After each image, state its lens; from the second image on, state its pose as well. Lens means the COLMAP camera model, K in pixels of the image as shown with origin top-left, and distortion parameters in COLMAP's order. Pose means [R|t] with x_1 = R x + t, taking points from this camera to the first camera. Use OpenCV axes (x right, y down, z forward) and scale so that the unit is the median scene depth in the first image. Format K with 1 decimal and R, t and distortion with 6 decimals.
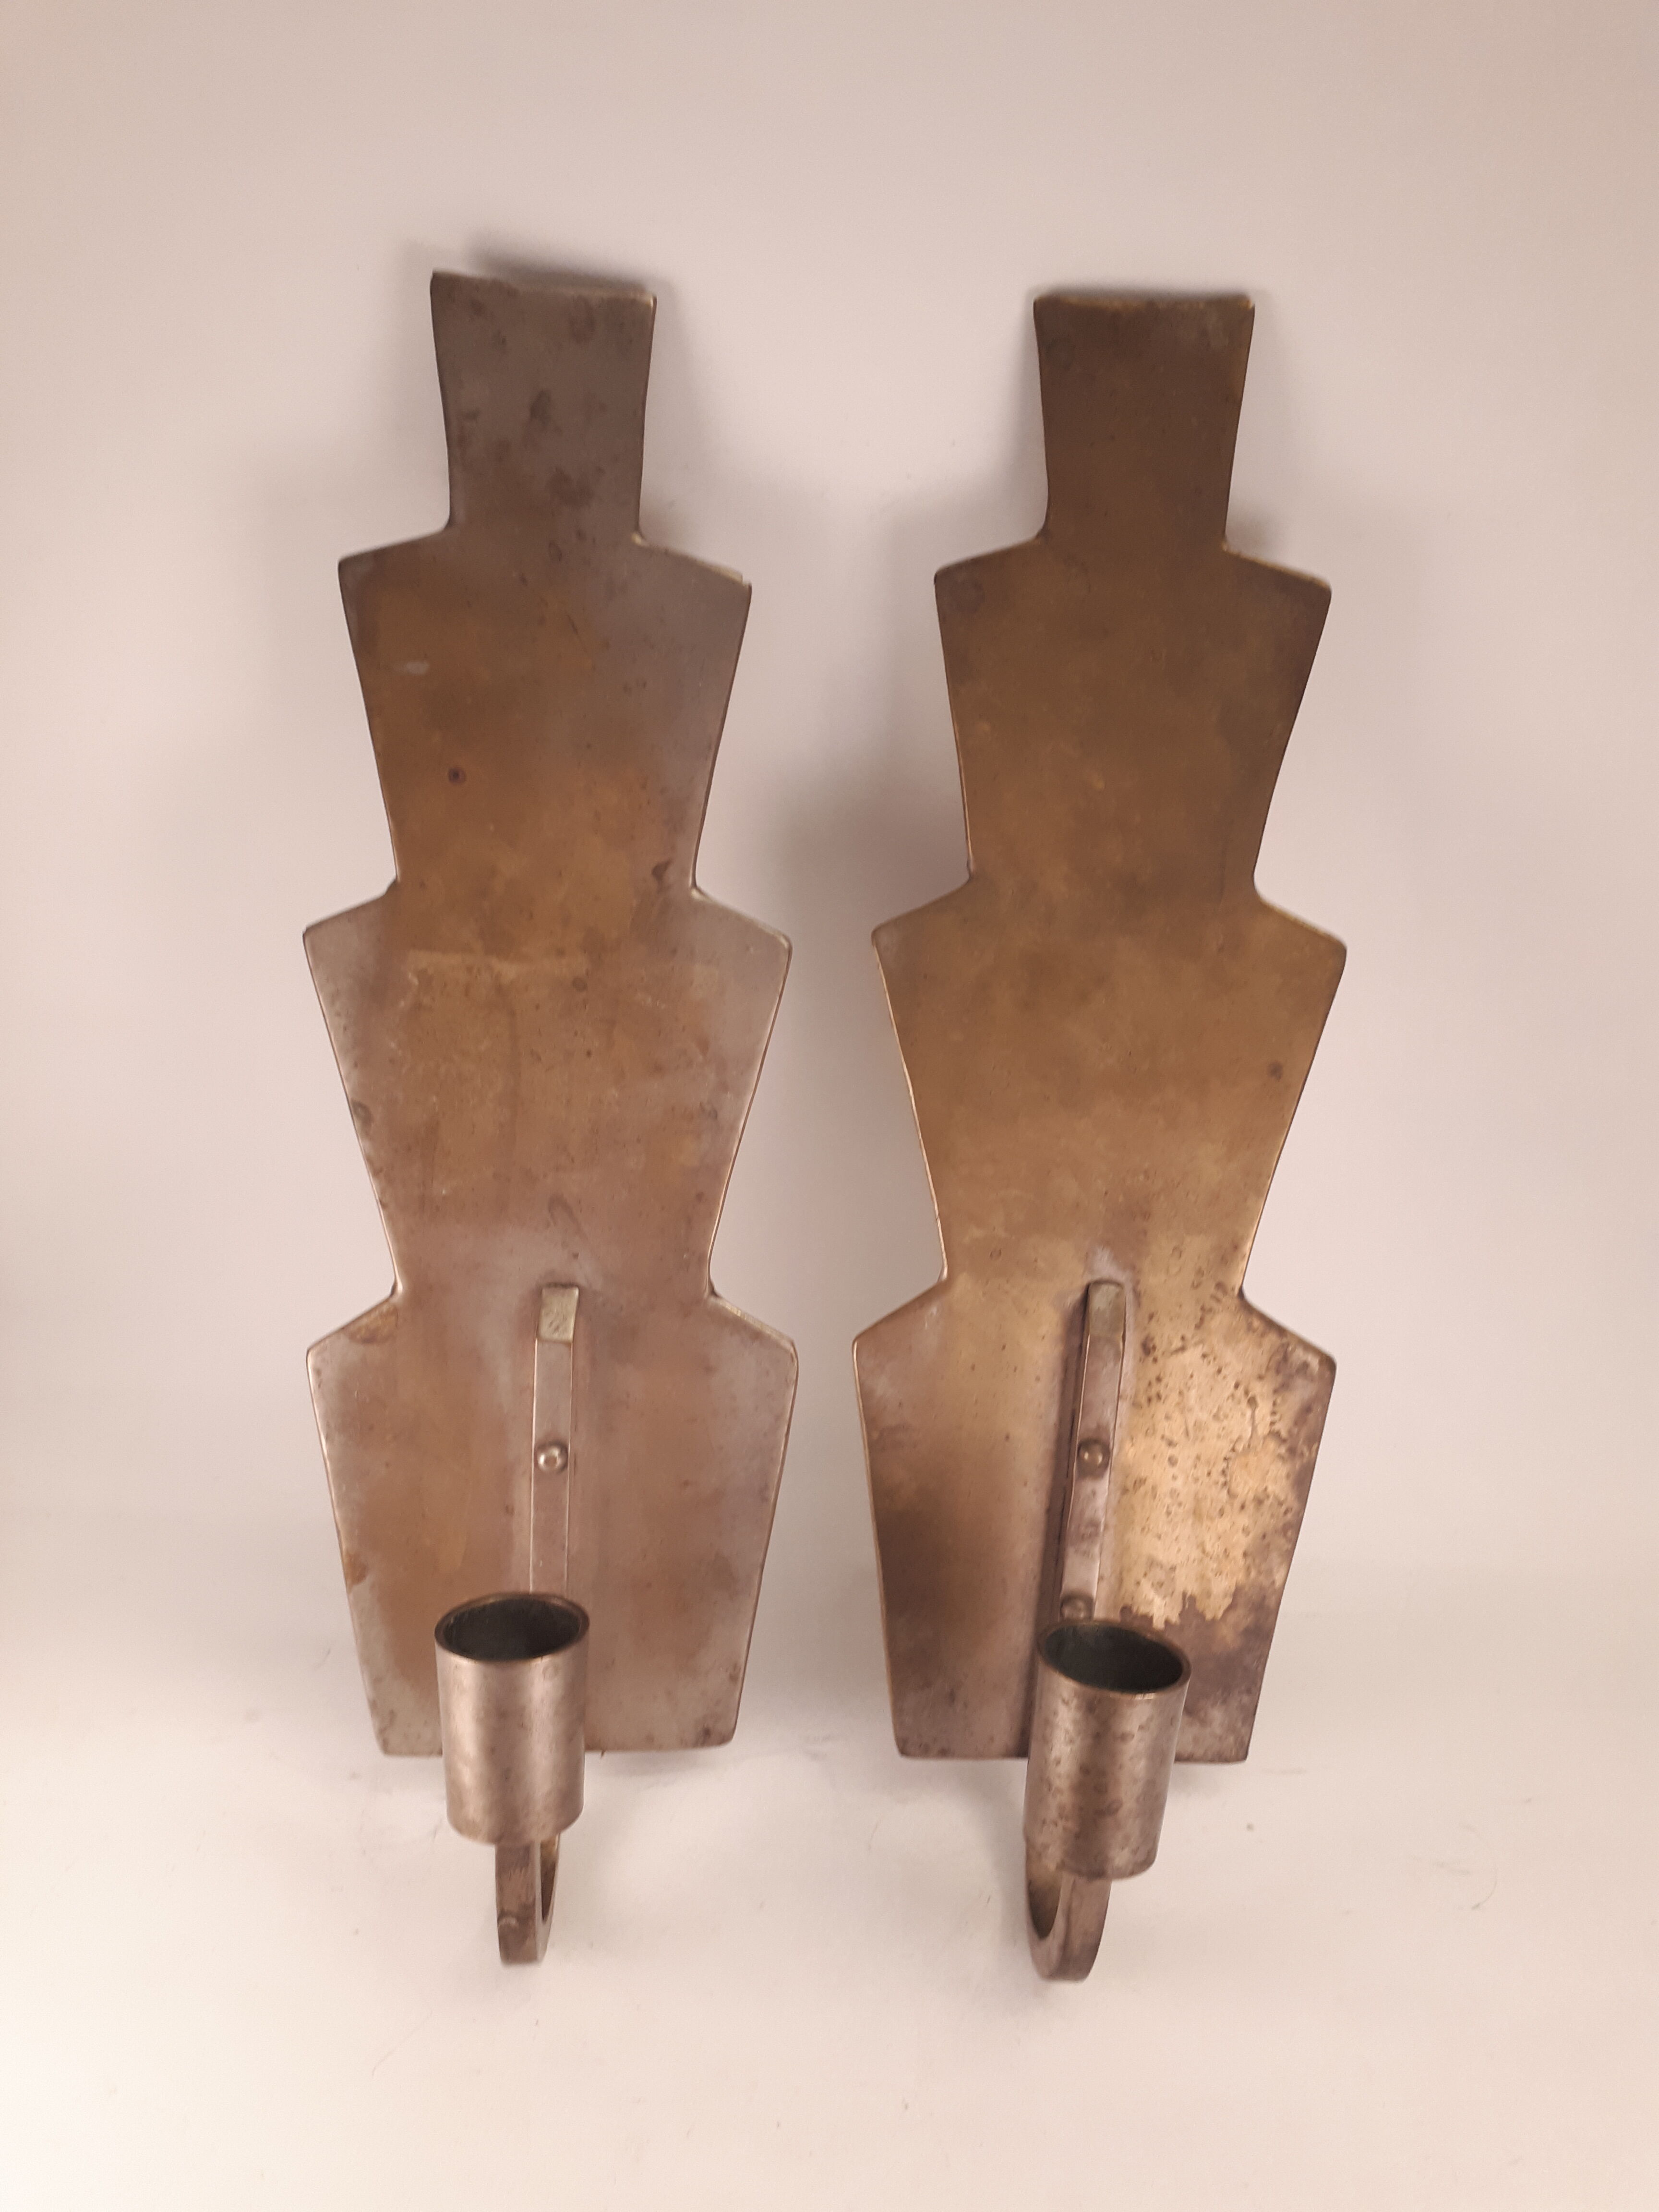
lens RADIAL K [[1816.2, 0, 865.4], [0, 1816.2, 1130.2], [0, 0, 1]] dist [0.062219, -0.134315]
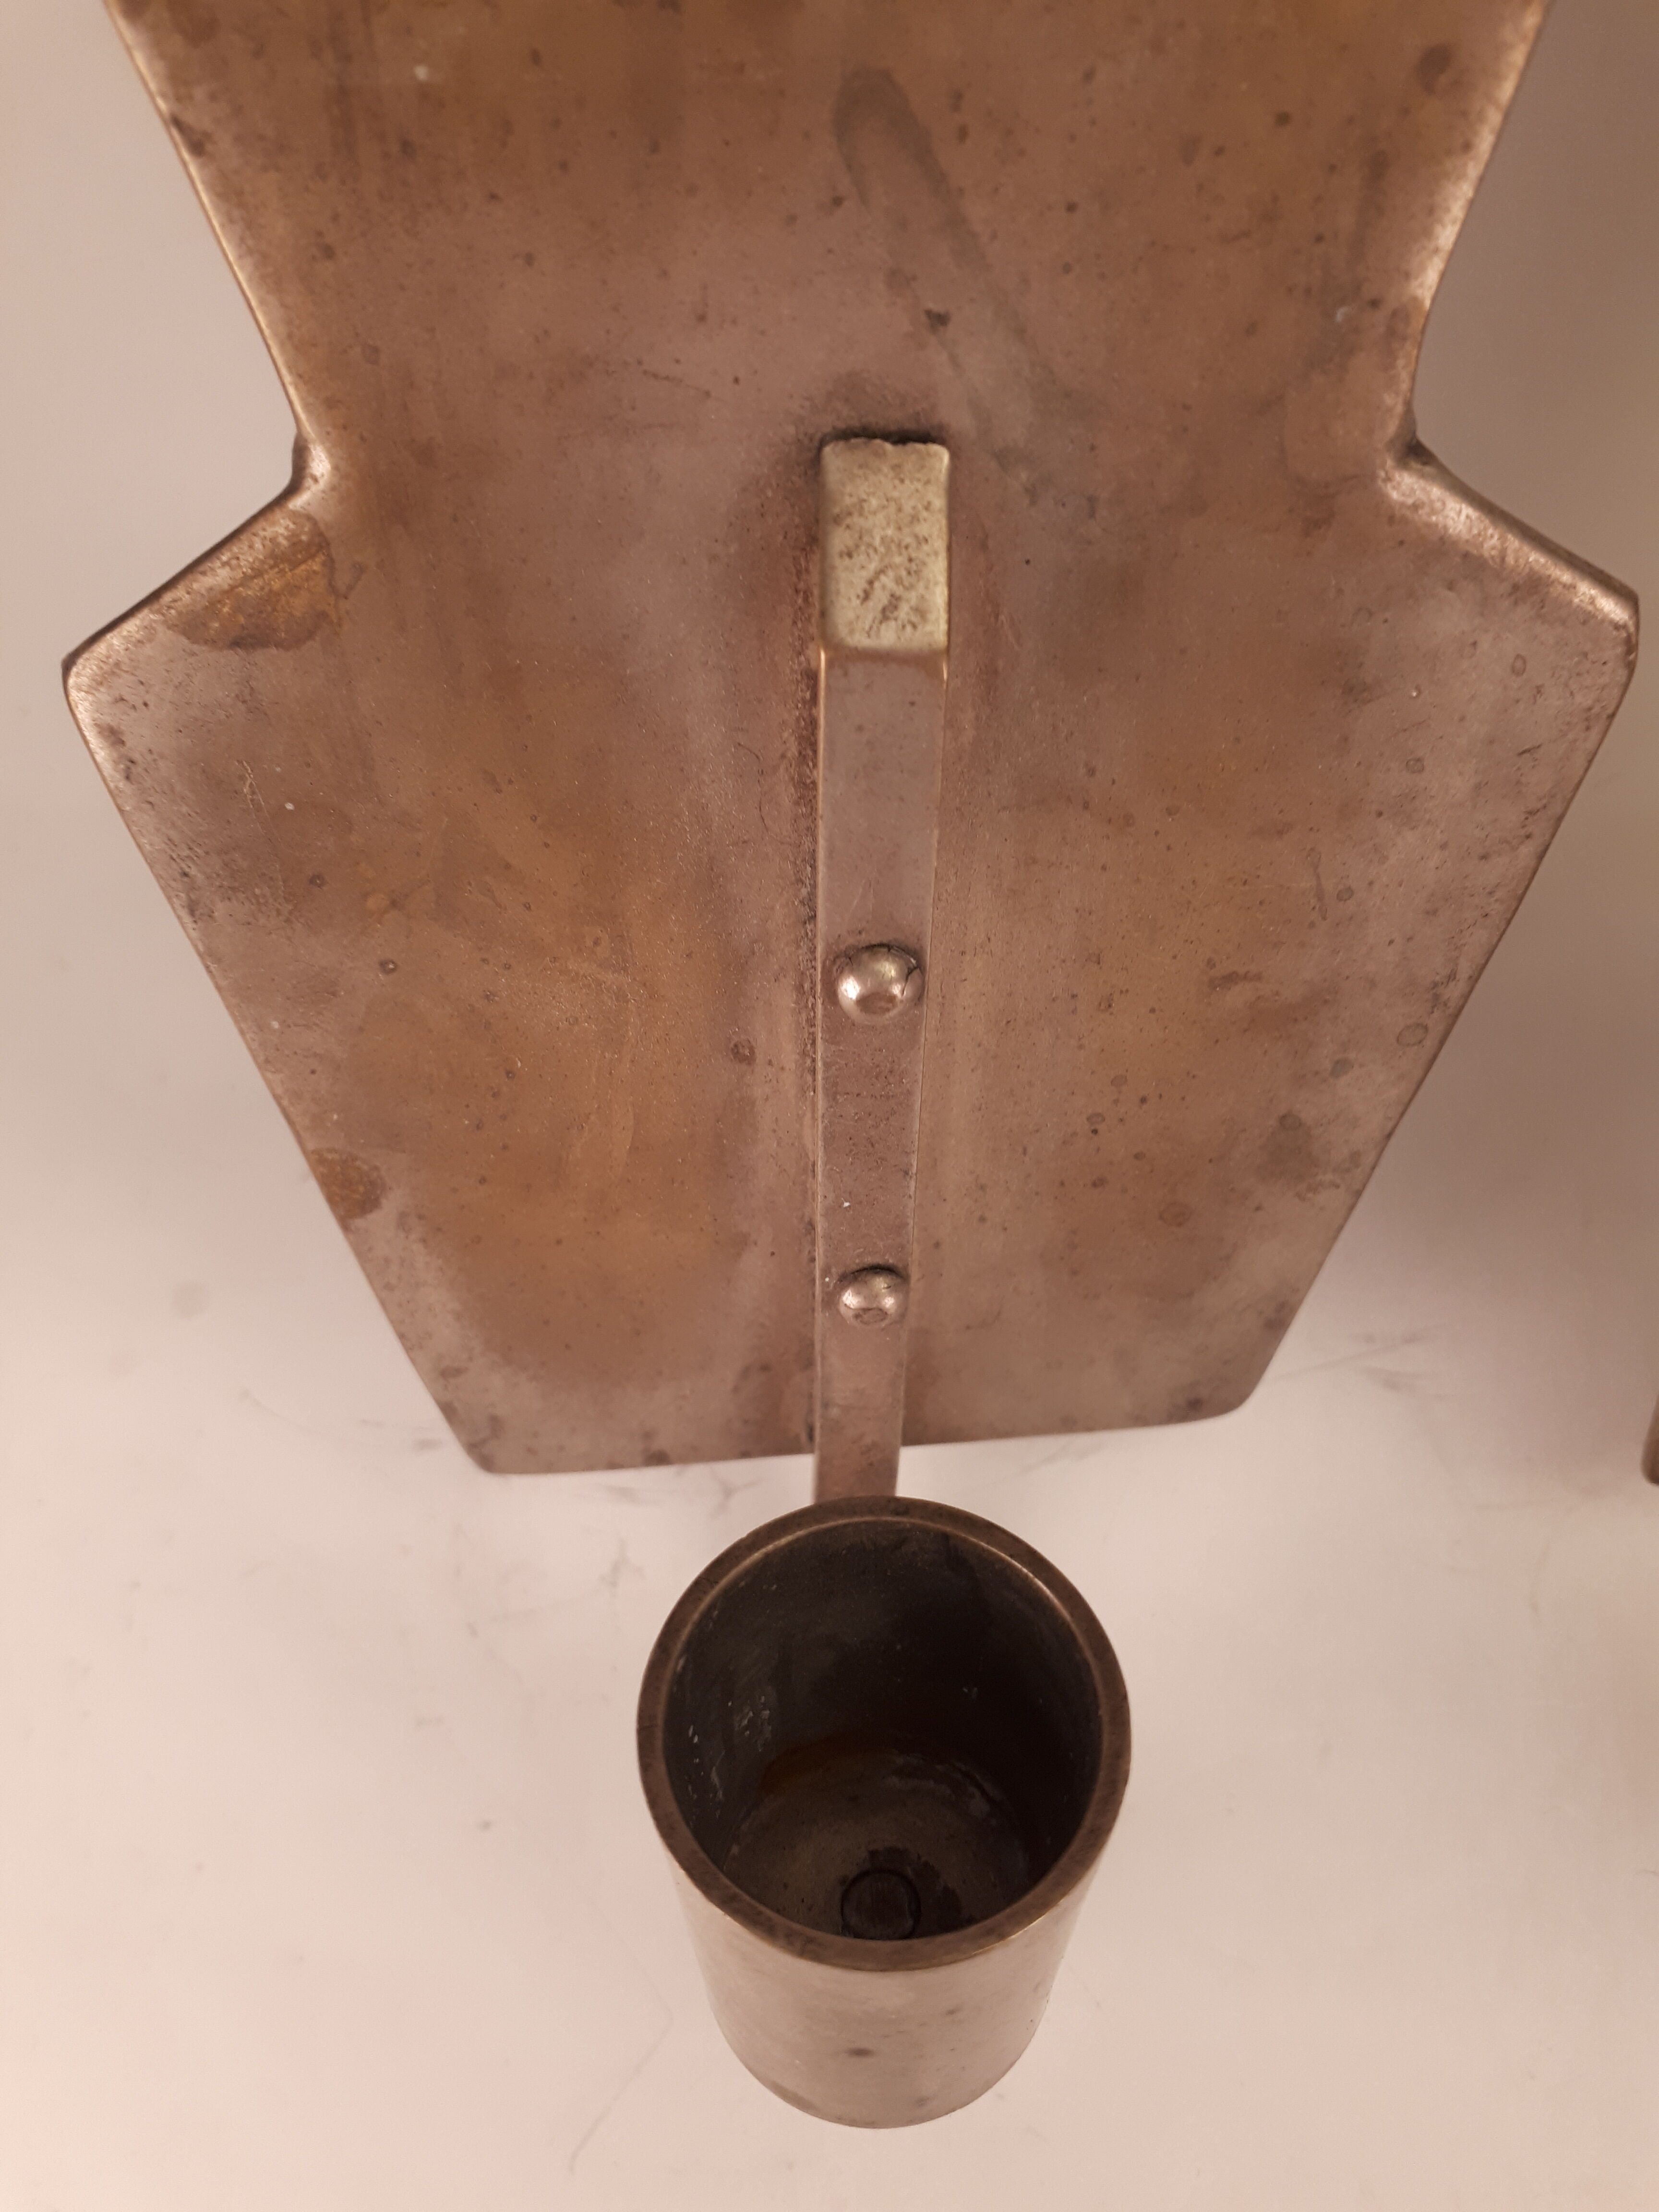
lens RADIAL K [[1816.2, 0, 861.5], [0, 1816.2, 1060.9], [0, 0, 1]] dist [0.062219, -0.134315]
pose [[0.999796, -0.008971, -0.018073, -0.164246], [0.017762, 0.816250, 0.577426, 0.001354], [0.009572, -0.577630, 0.816243, 0.702116]]
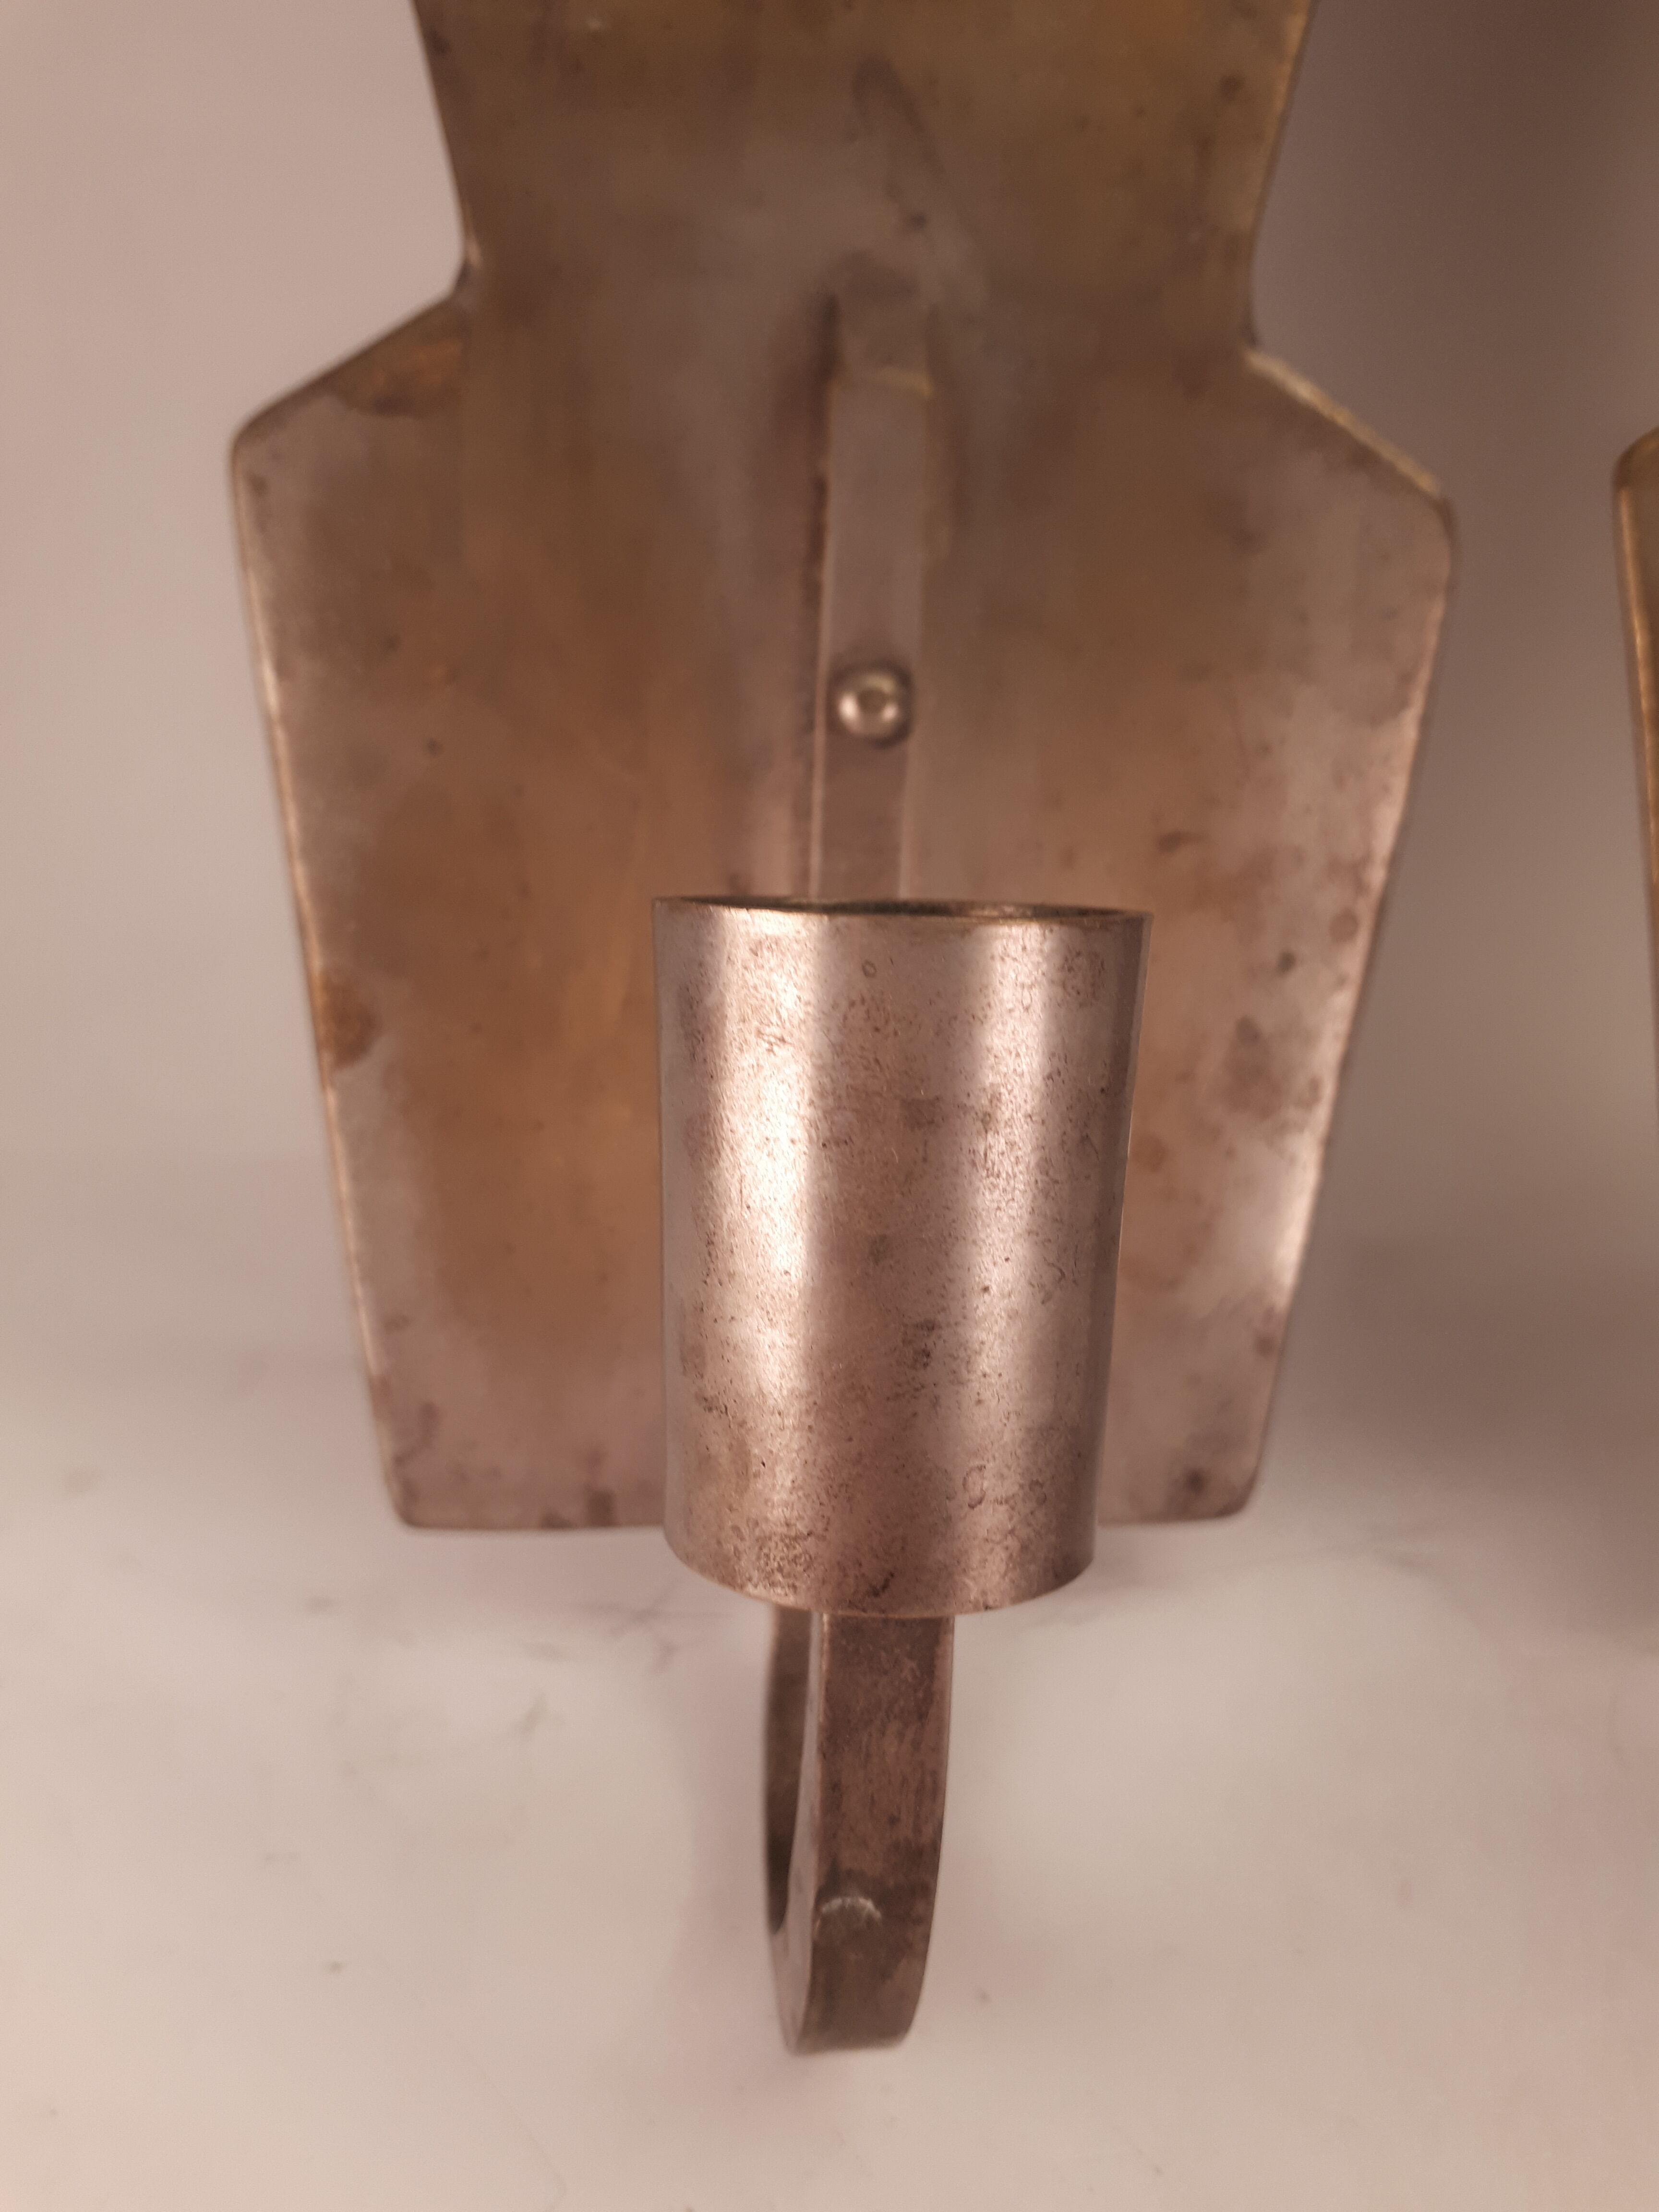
lens RADIAL K [[1816.2, 0, 823.2], [0, 1816.2, 1161.5], [0, 0, 1]] dist [0.062219, -0.134315]
pose [[0.999659, 0.006623, 0.025244, -0.185607], [-0.005326, 0.998677, -0.051137, 0.286701], [-0.025549, 0.050985, 0.998373, 0.607210]]
